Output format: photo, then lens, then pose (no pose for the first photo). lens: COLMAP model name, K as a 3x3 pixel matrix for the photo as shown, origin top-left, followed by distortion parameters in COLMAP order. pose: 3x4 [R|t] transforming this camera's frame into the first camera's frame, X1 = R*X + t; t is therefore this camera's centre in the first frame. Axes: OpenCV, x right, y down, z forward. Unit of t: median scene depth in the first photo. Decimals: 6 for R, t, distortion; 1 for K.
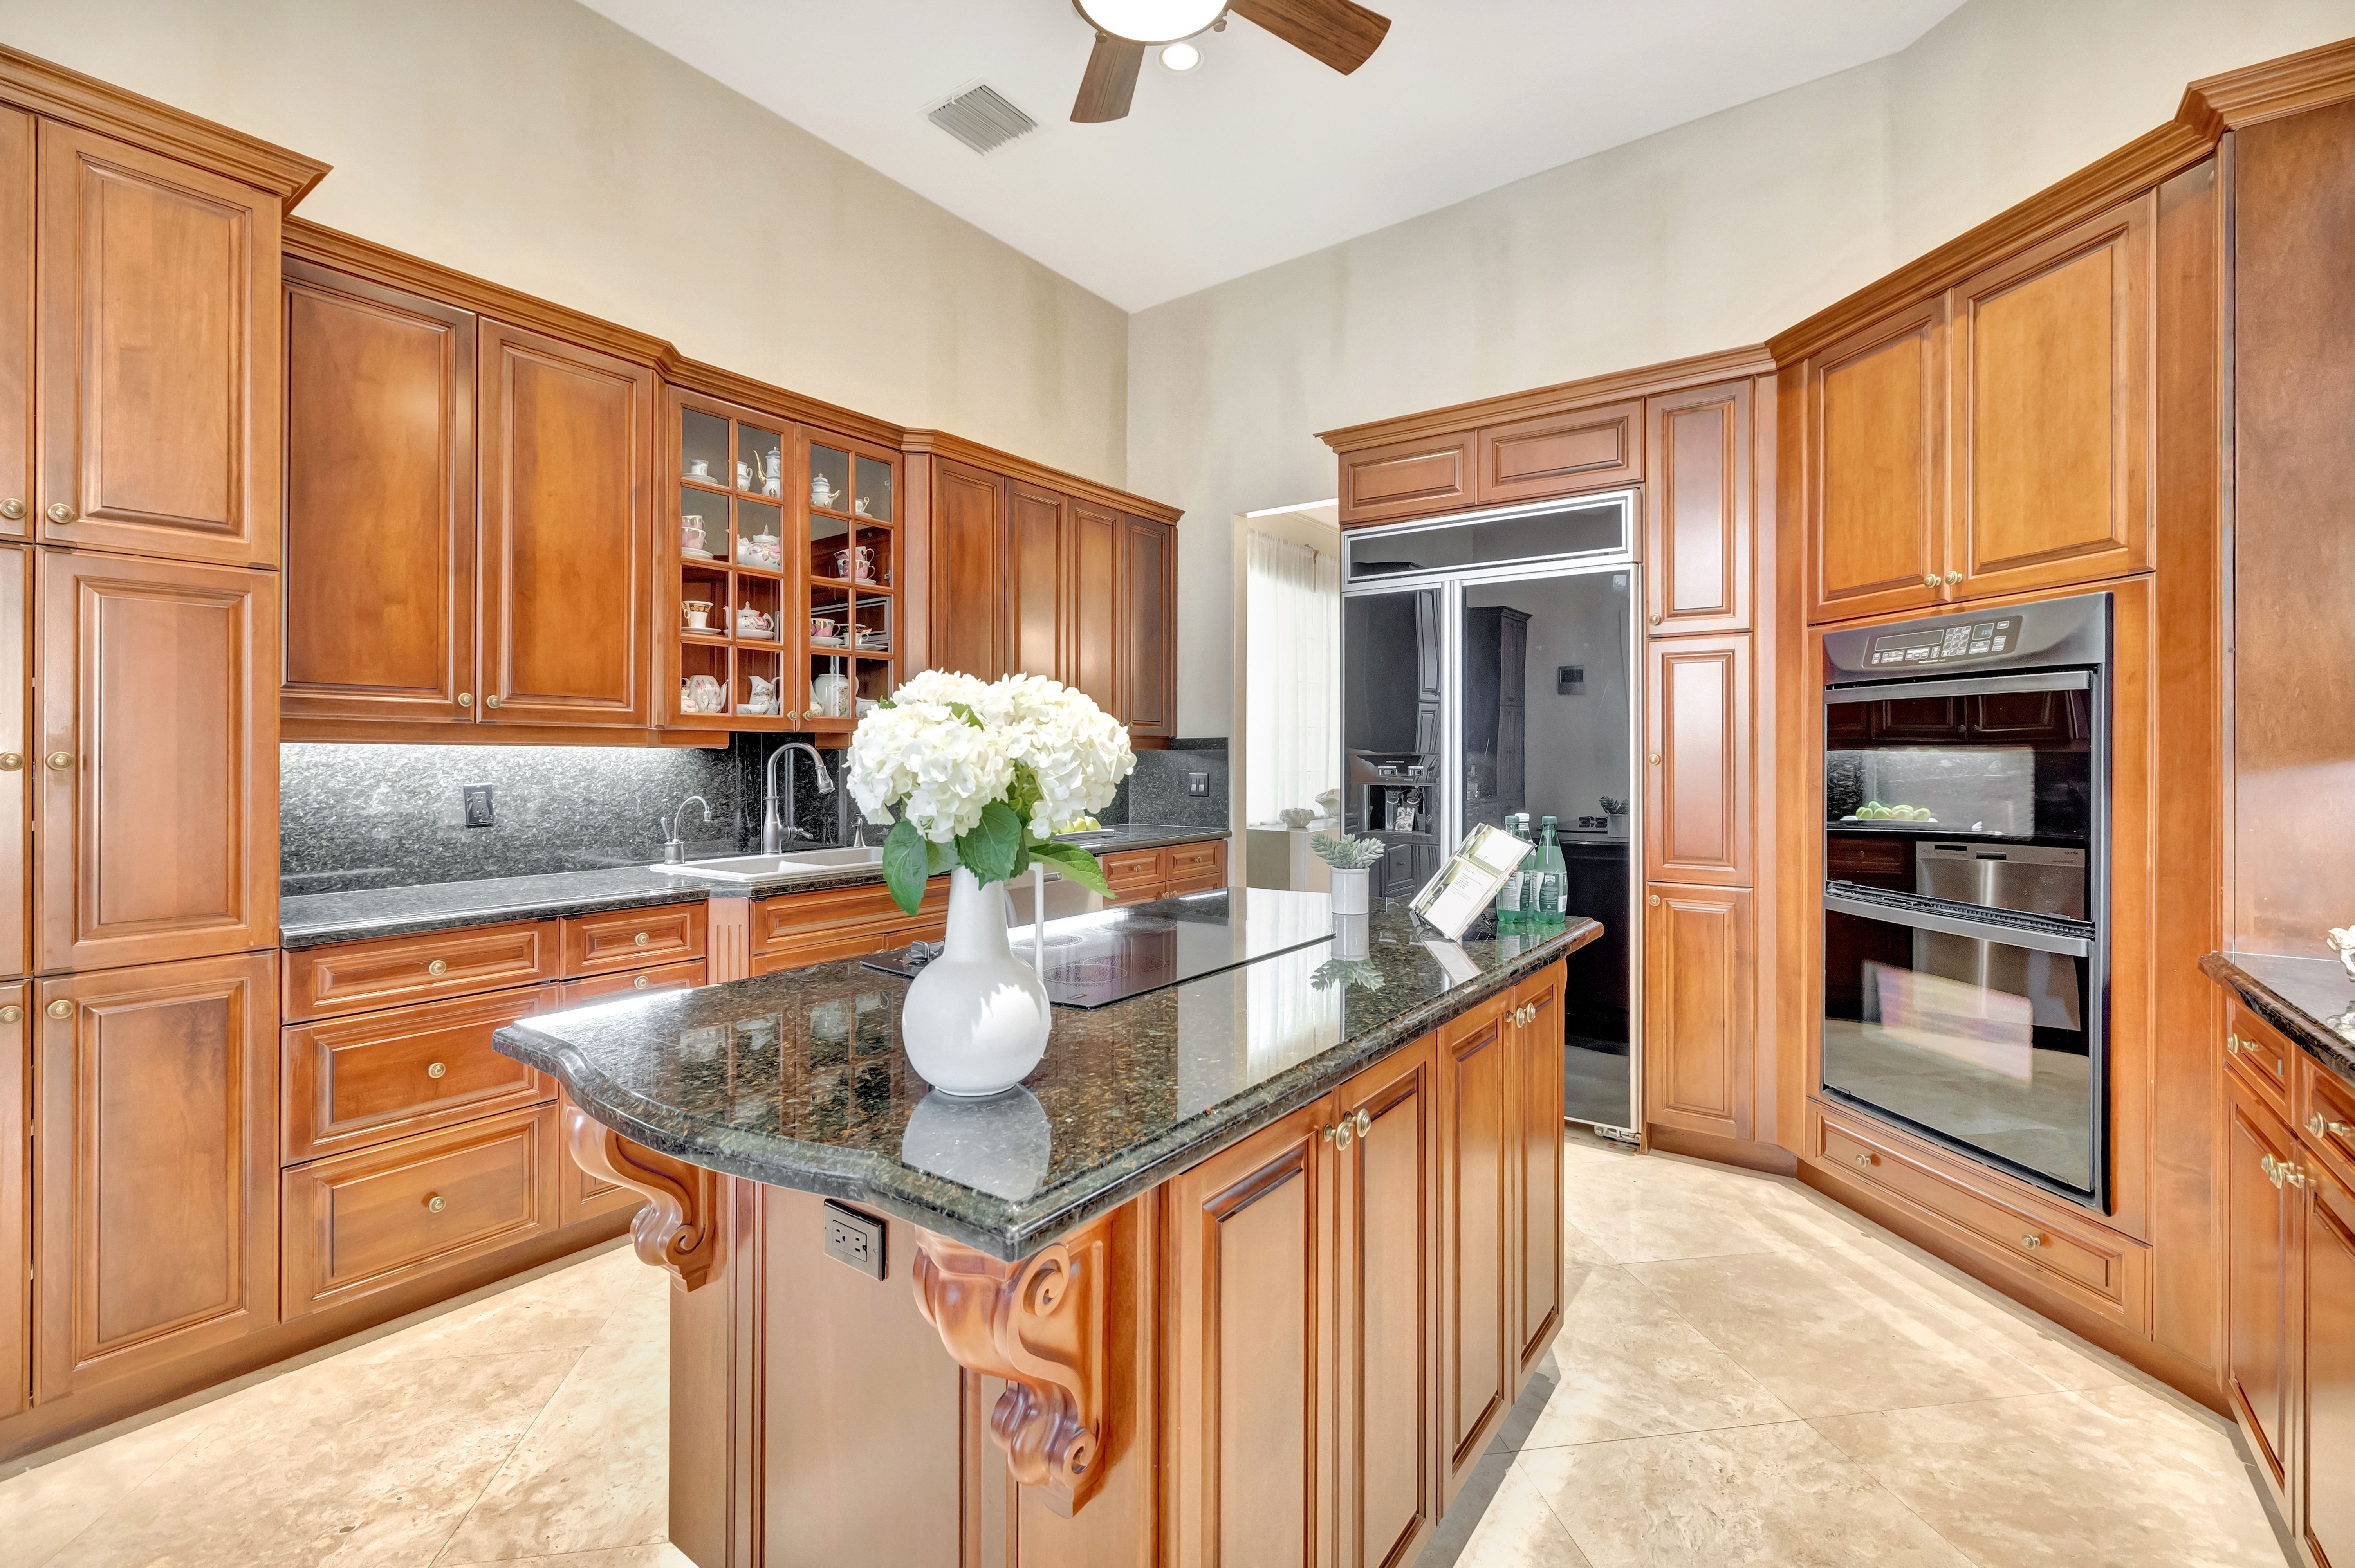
lens RADIAL K [[1022.4, 0, 1154.5], [0, 1022.4, 749.0], [0, 0, 1]] dist [-0.000102, -0.000025]
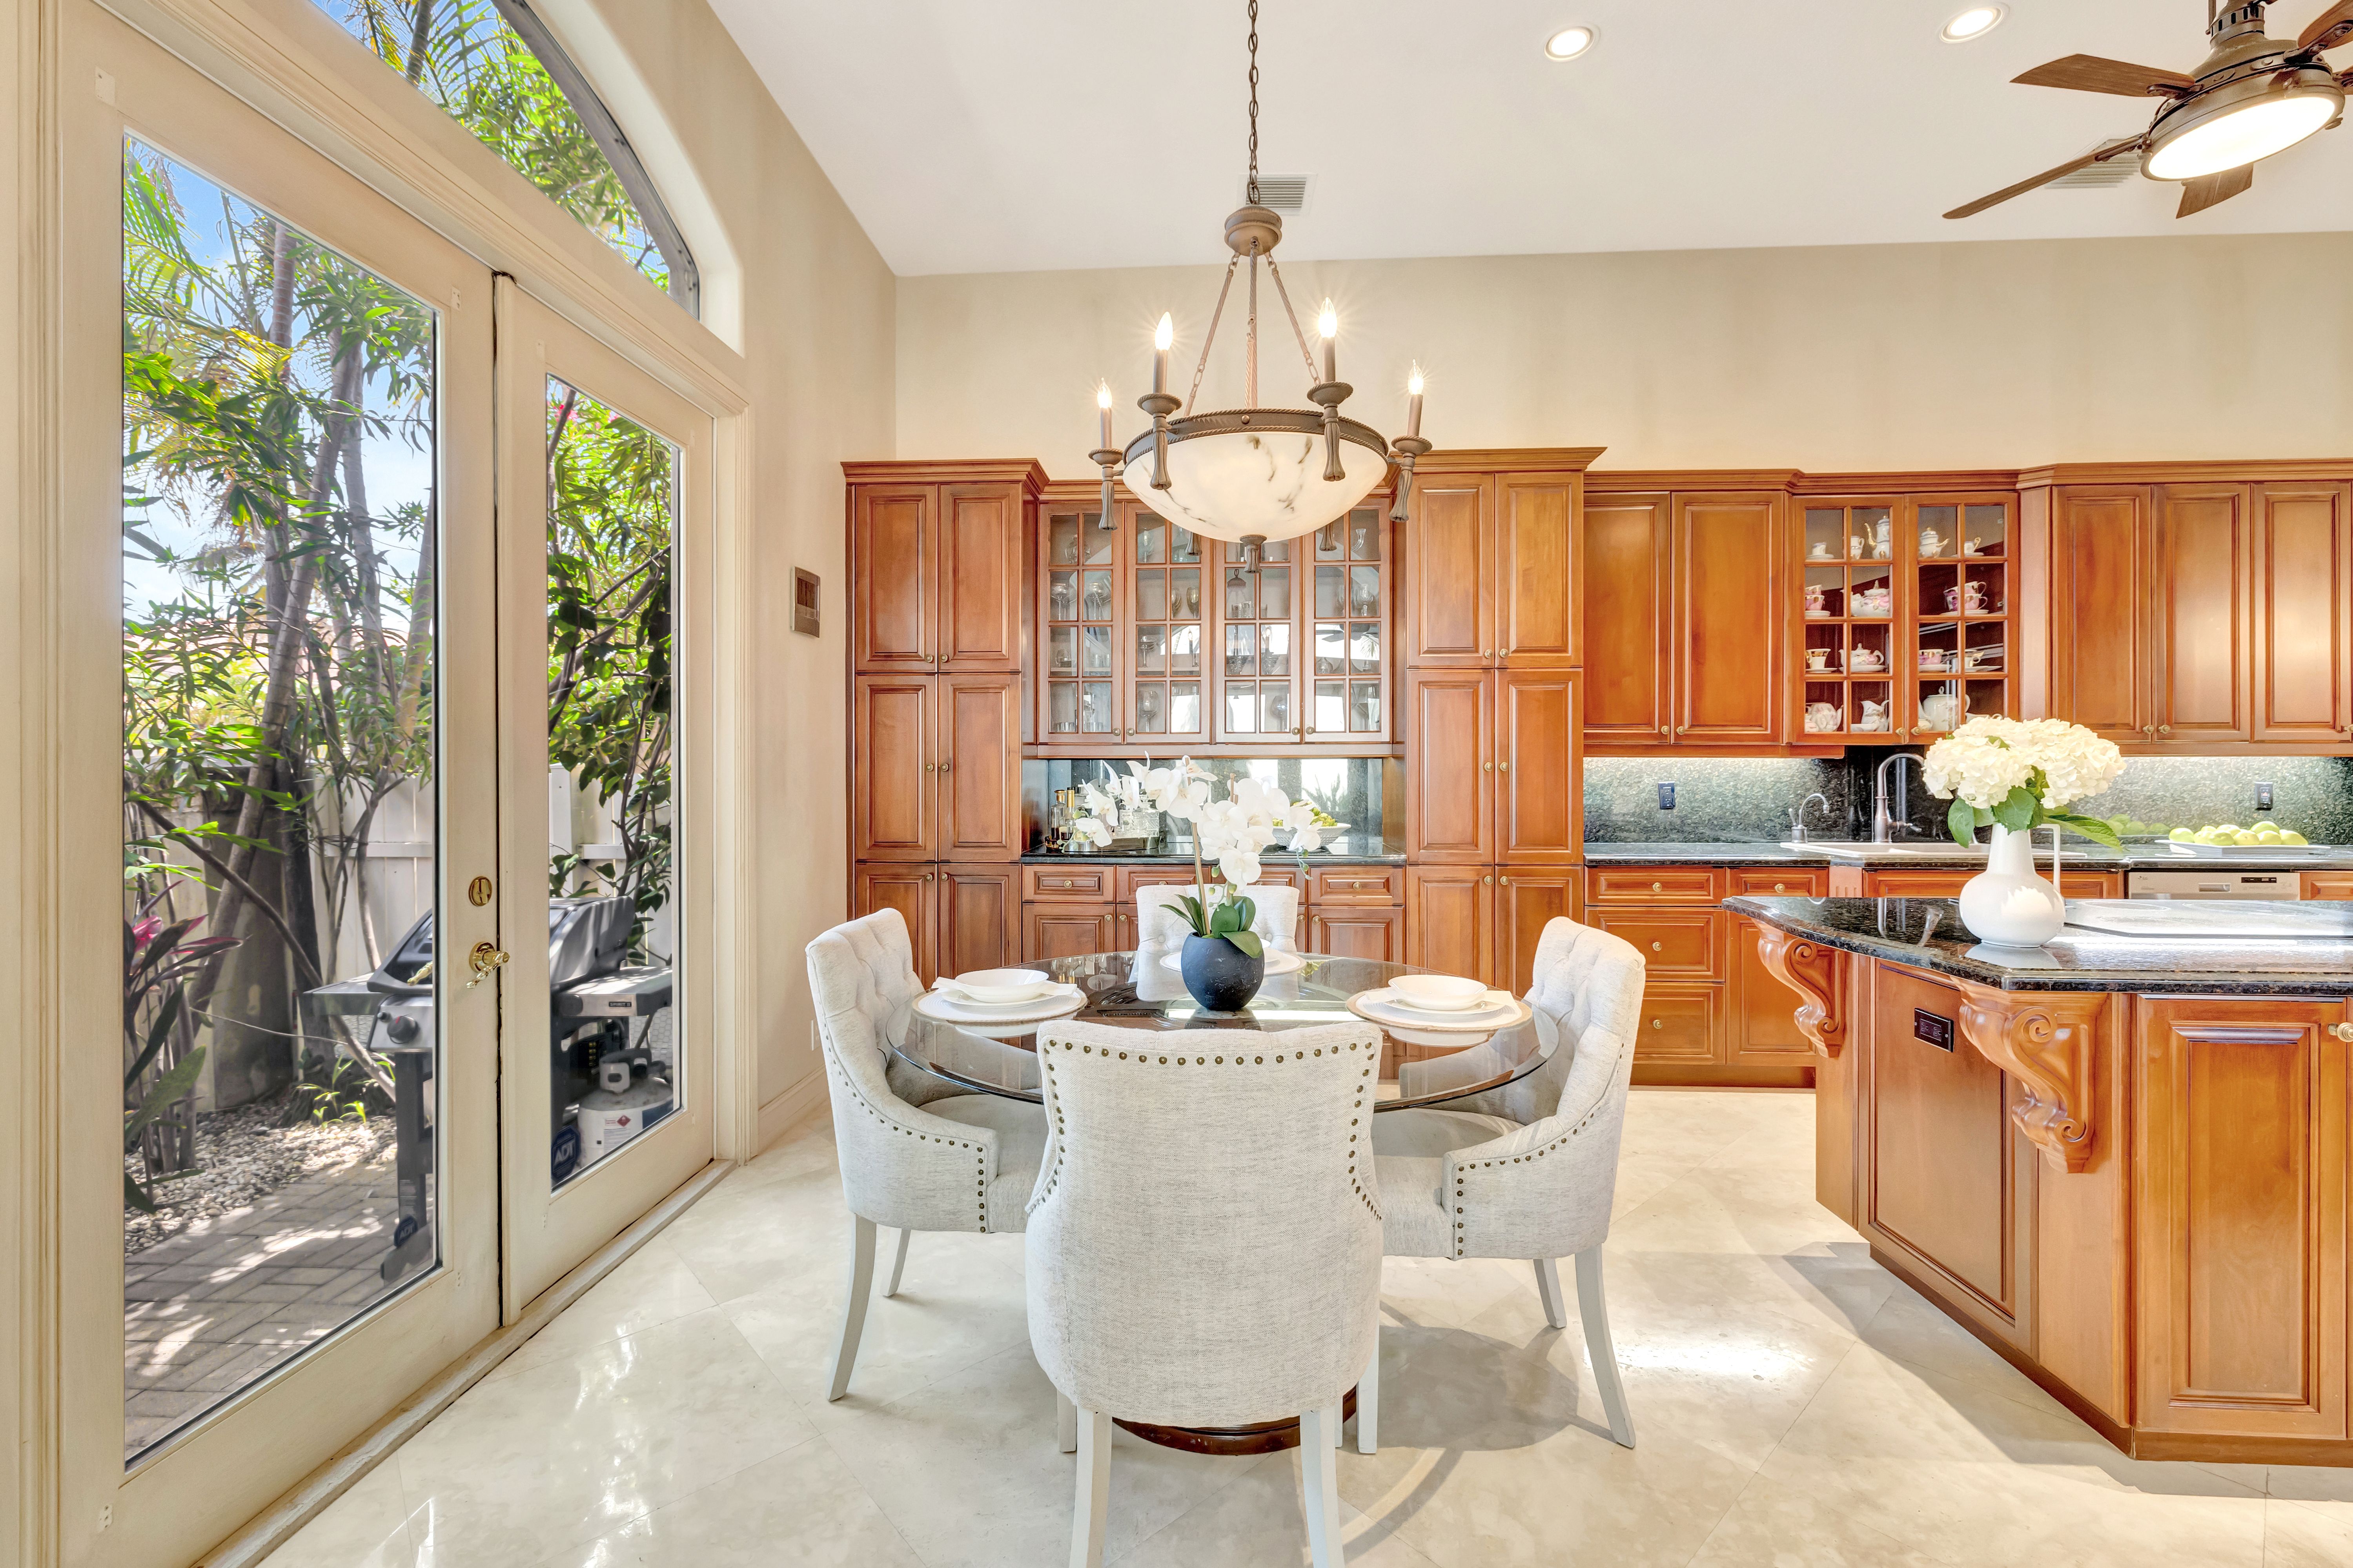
lens RADIAL K [[993.4, 0, 1159.1], [0, 993.4, 770.3], [0, 0, 1]] dist [-0.000183, 0.000209]
pose [[0.549947, 0.002878, -0.835194, 0.174318], [0.007715, 0.999934, 0.008525, -0.003026], [0.835164, -0.011132, 0.549889, -0.459787]]
